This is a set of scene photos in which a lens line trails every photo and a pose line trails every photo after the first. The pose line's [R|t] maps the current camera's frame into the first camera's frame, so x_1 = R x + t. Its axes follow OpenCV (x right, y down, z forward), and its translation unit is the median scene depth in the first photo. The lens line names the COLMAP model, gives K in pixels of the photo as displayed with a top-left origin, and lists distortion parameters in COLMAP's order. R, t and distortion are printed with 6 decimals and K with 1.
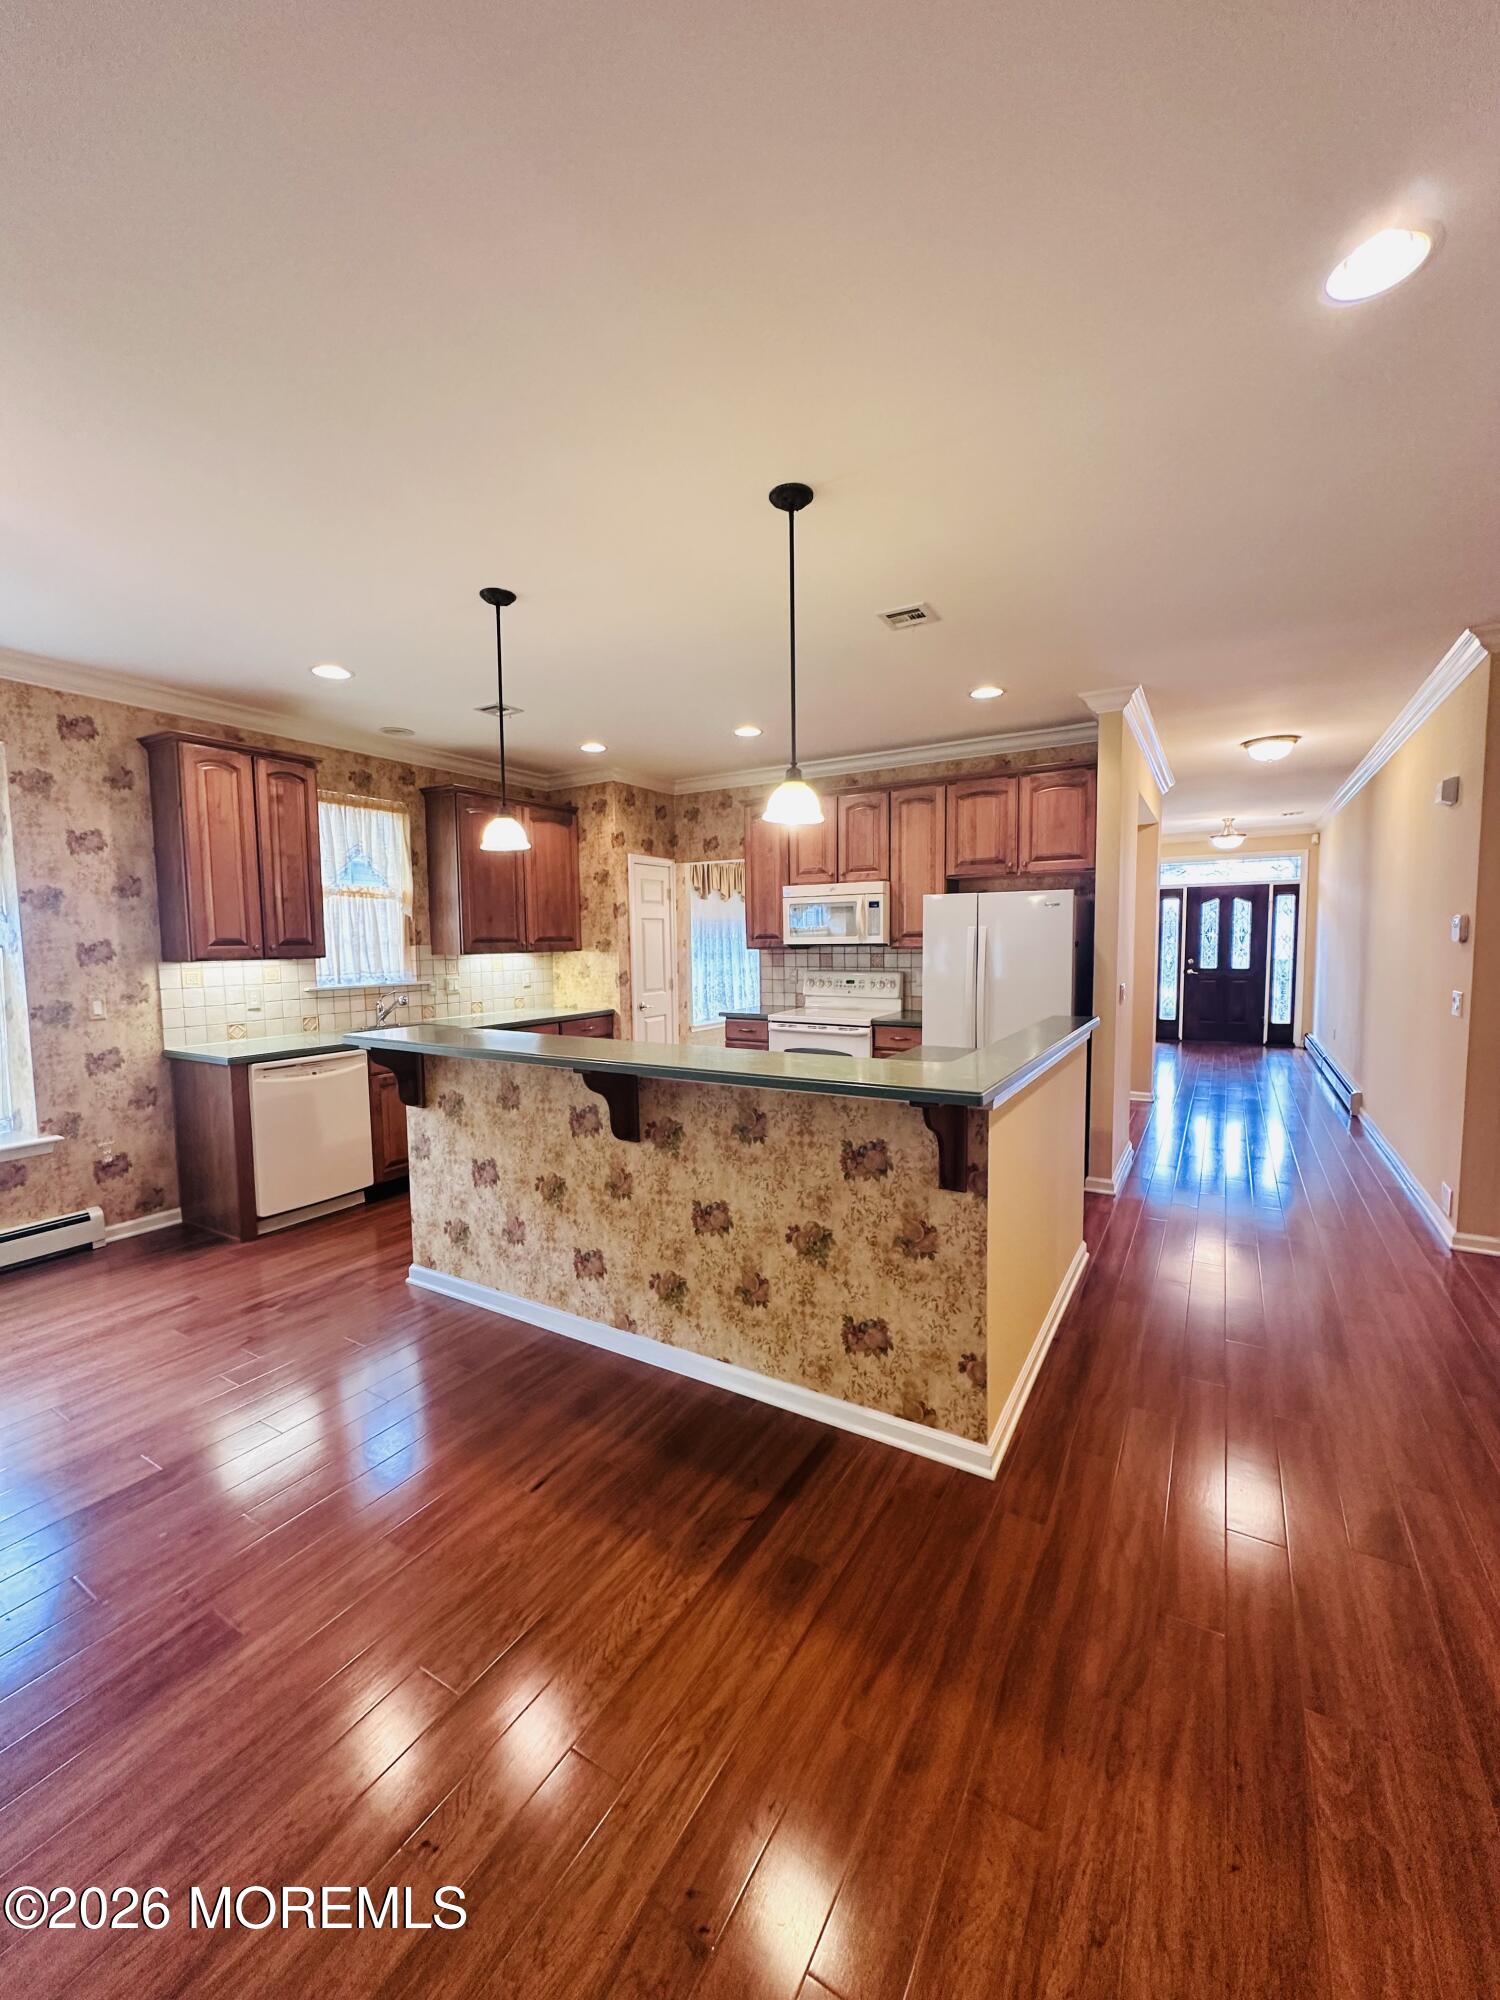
lens RADIAL K [[794.3, 0, 748.4], [0, 794.3, 1001.6], [0, 0, 1]] dist [-0.002768, 0.000750]
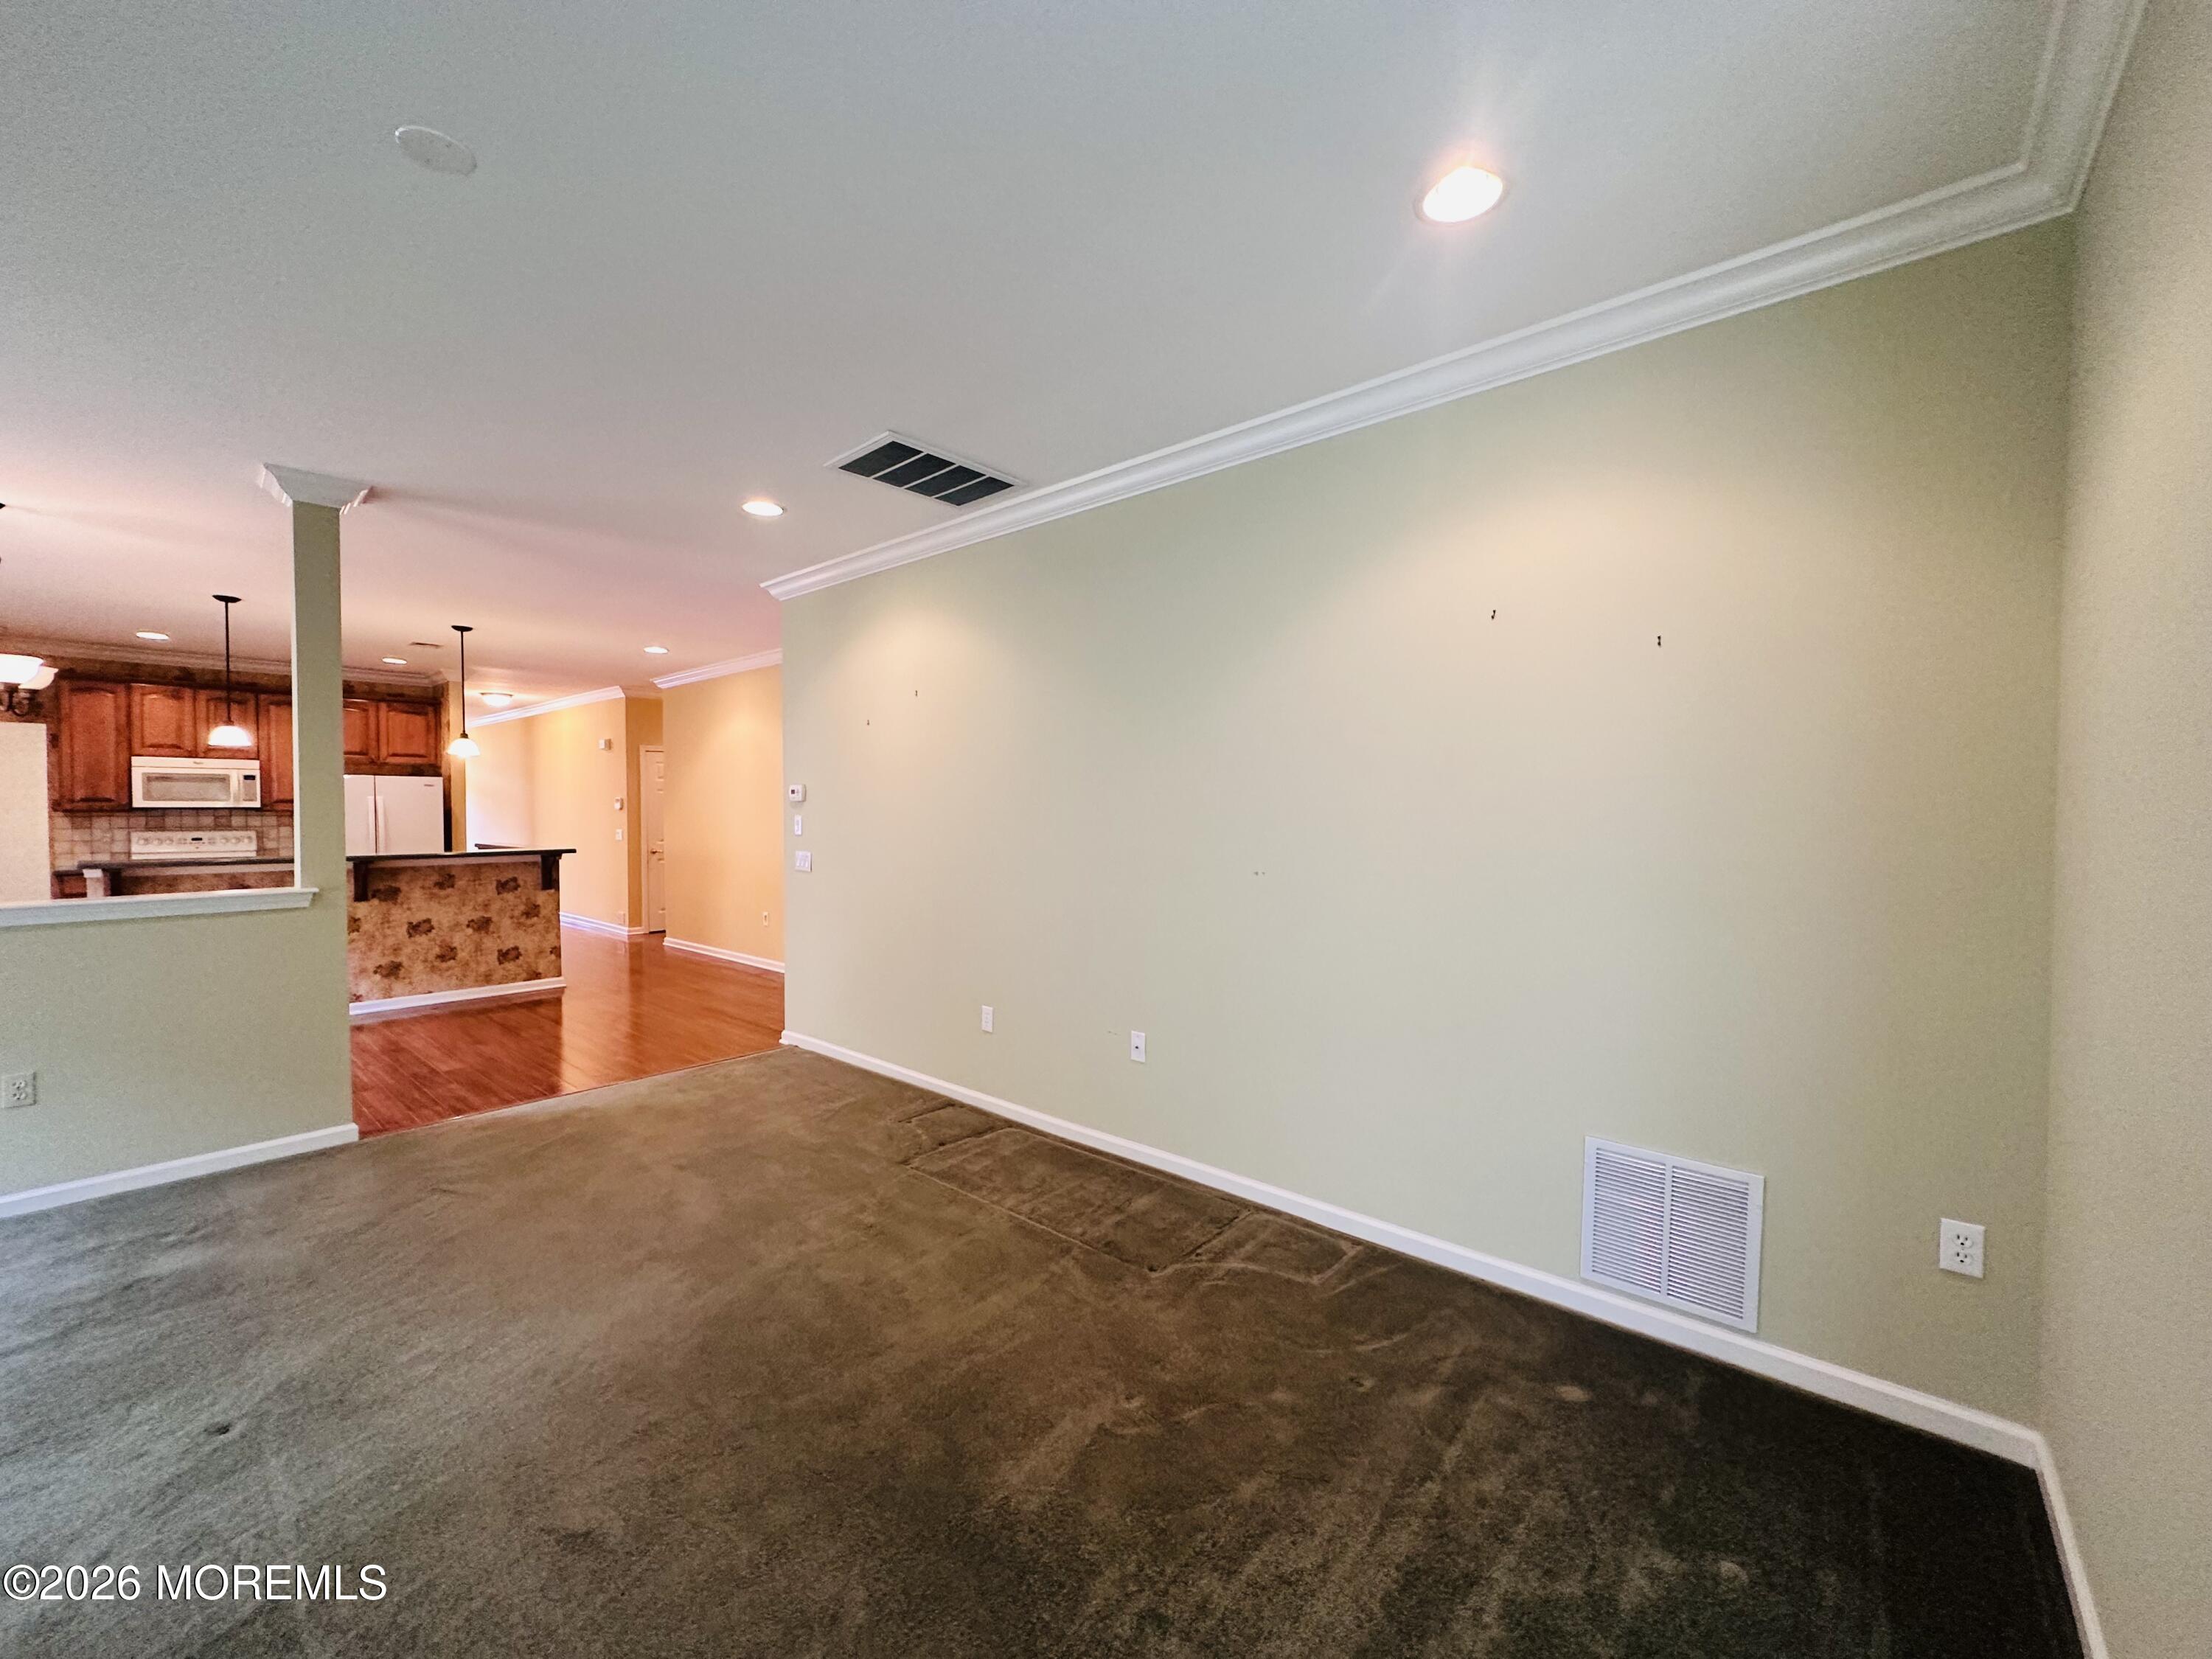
lens RADIAL K [[878.5, 0, 1107.0], [0, 878.5, 831.7], [0, 0, 1]] dist [-0.002768, 0.000750]
pose [[0.173393, -0.014876, 0.984740, -1.357113], [0.075247, 0.997163, 0.001814, 0.094121], [-0.981974, 0.073784, 0.174020, -0.843821]]
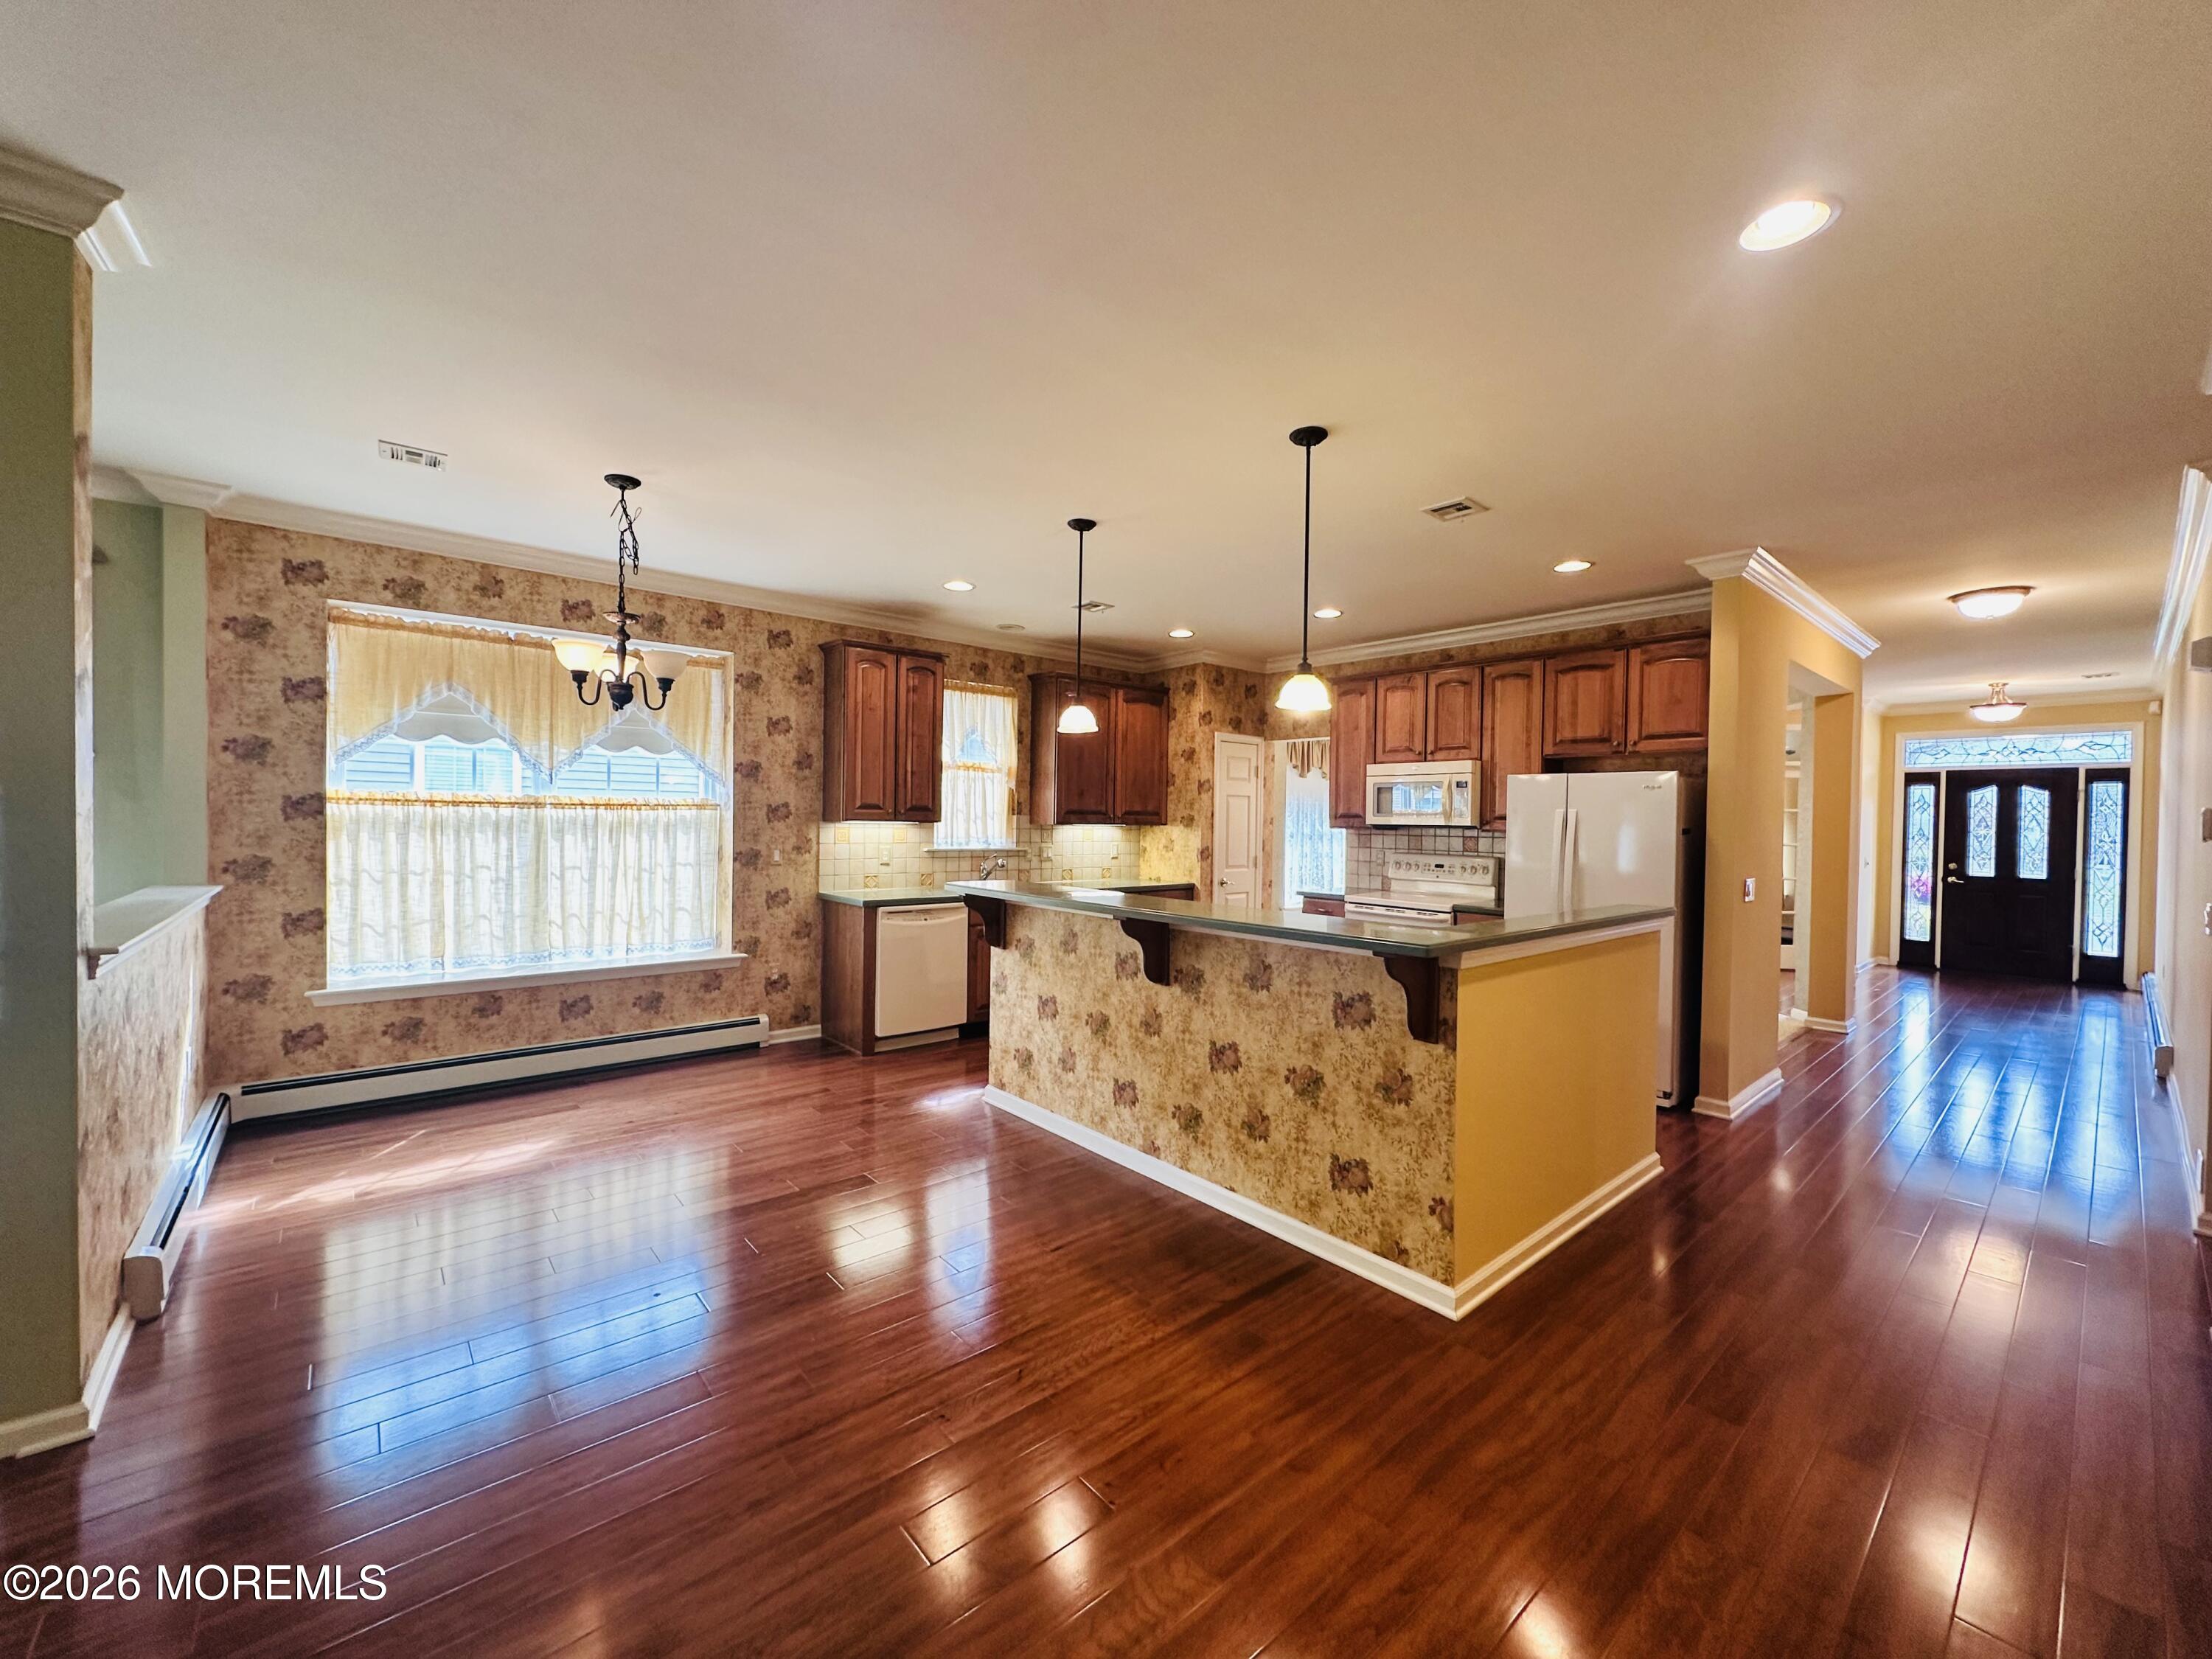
lens RADIAL K [[878.5, 0, 1107.0], [0, 878.5, 831.7], [0, 0, 1]] dist [-0.002768, 0.000750]
pose [[0.949688, 0.031829, -0.311576, 0.111620], [-0.052456, 0.996935, -0.058044, 0.022732], [0.308774, 0.071468, 0.948447, -0.163607]]
